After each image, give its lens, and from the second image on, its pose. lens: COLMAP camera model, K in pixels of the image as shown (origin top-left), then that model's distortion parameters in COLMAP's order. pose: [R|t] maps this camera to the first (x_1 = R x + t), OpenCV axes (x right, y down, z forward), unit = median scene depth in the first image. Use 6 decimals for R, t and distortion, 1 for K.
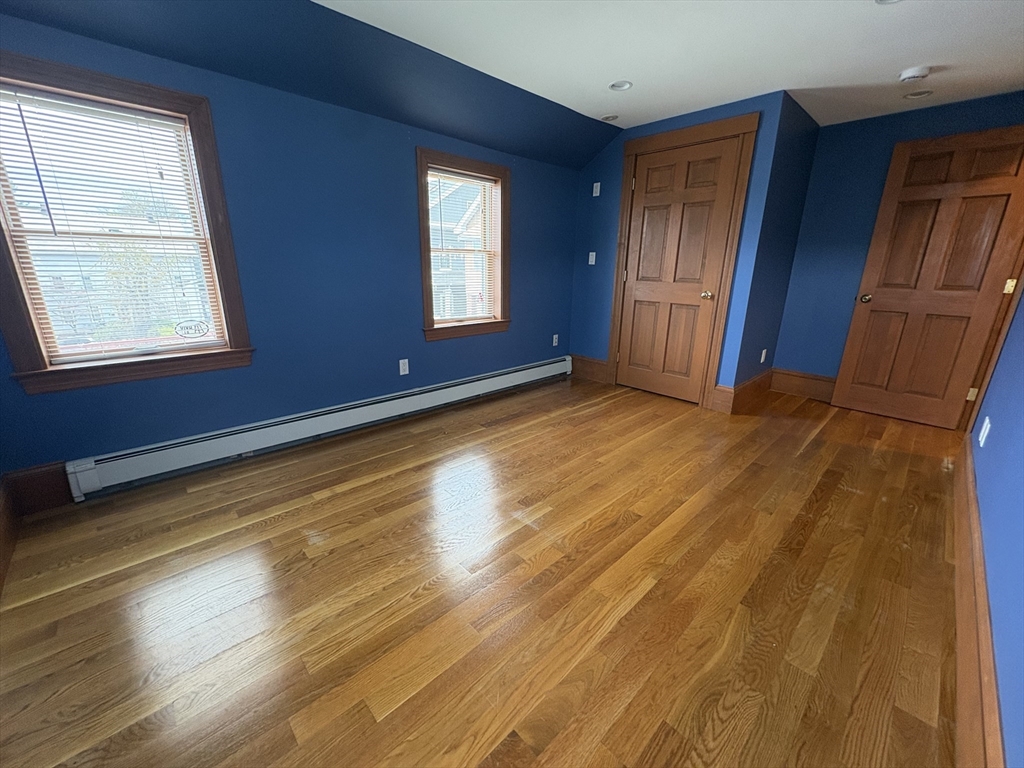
lens RADIAL K [[411.1, 0, 513.4], [0, 411.1, 384.5], [0, 0, 1]] dist [0.002691, -0.000210]
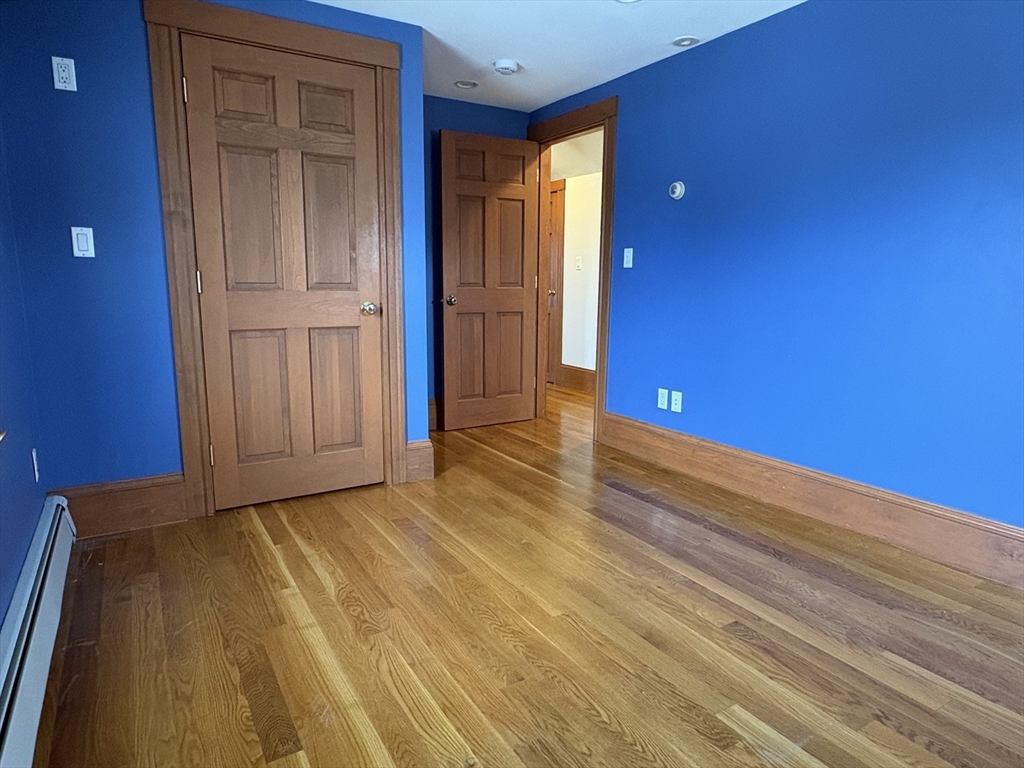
lens RADIAL K [[626.8, 0, 512.4], [0, 626.8, 384.9], [0, 0, 1]] dist [0.000248, 0.002329]
pose [[0.209306, -0.181614, 0.960837, -0.416086], [0.270334, 0.955052, 0.121631, -0.167931], [-0.939739, 0.234289, 0.248995, 0.605572]]
